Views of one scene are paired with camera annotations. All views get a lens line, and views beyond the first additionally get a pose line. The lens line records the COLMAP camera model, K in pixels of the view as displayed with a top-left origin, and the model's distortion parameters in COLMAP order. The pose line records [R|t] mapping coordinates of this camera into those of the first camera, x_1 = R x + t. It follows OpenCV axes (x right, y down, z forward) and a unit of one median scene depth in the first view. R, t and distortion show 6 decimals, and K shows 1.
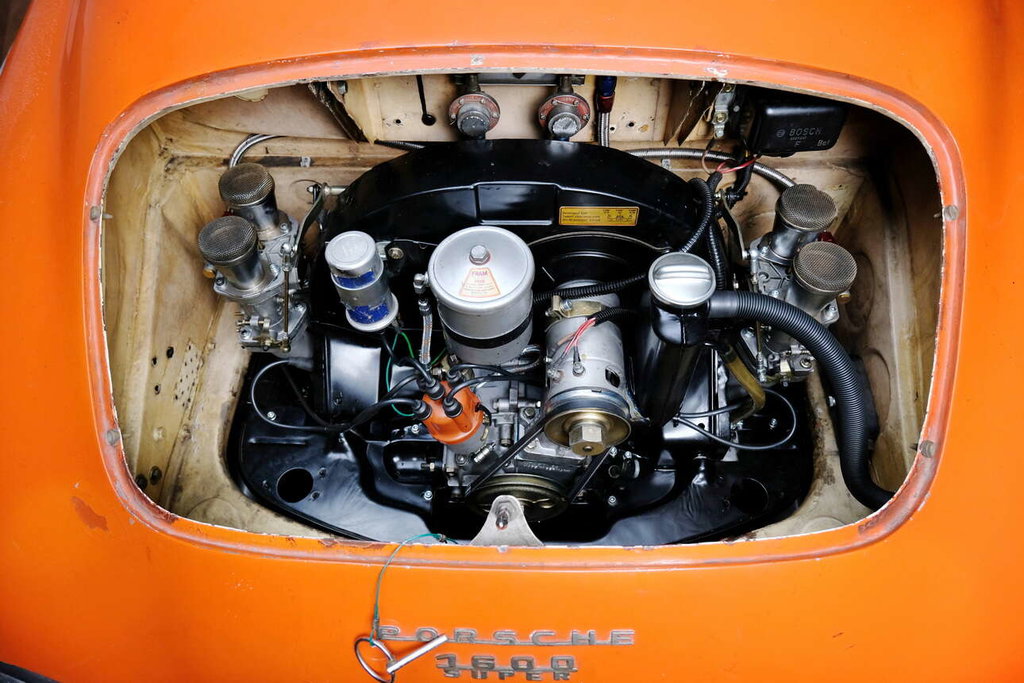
lens RADIAL K [[753.9, 0, 512.0], [0, 753.9, 341.5], [0, 0, 1]] dist [0.001959, 0.002786]
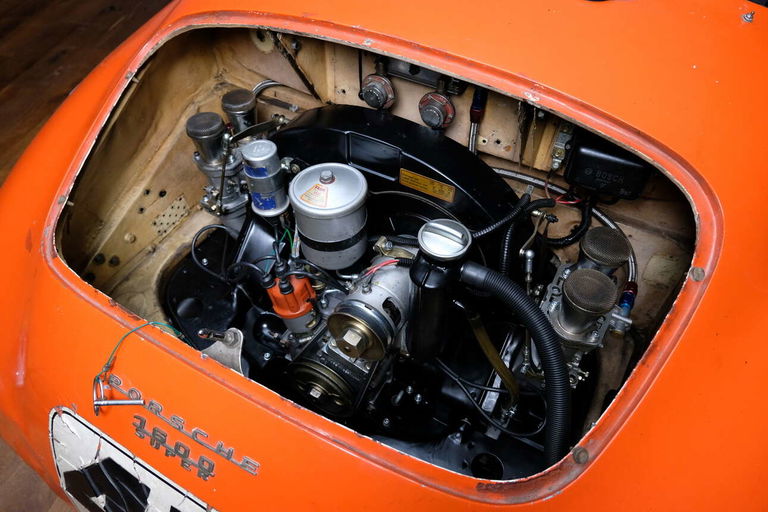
lens RADIAL K [[560.4, 0, 384.0], [0, 560.4, 256.0], [0, 0, 1]] dist [-0.002119, -0.001262]
pose [[0.879358, 0.359941, -0.311726, 0.365653], [-0.404773, 0.909852, -0.091256, 0.056916], [0.250777, 0.206425, 0.945780, 0.090146]]
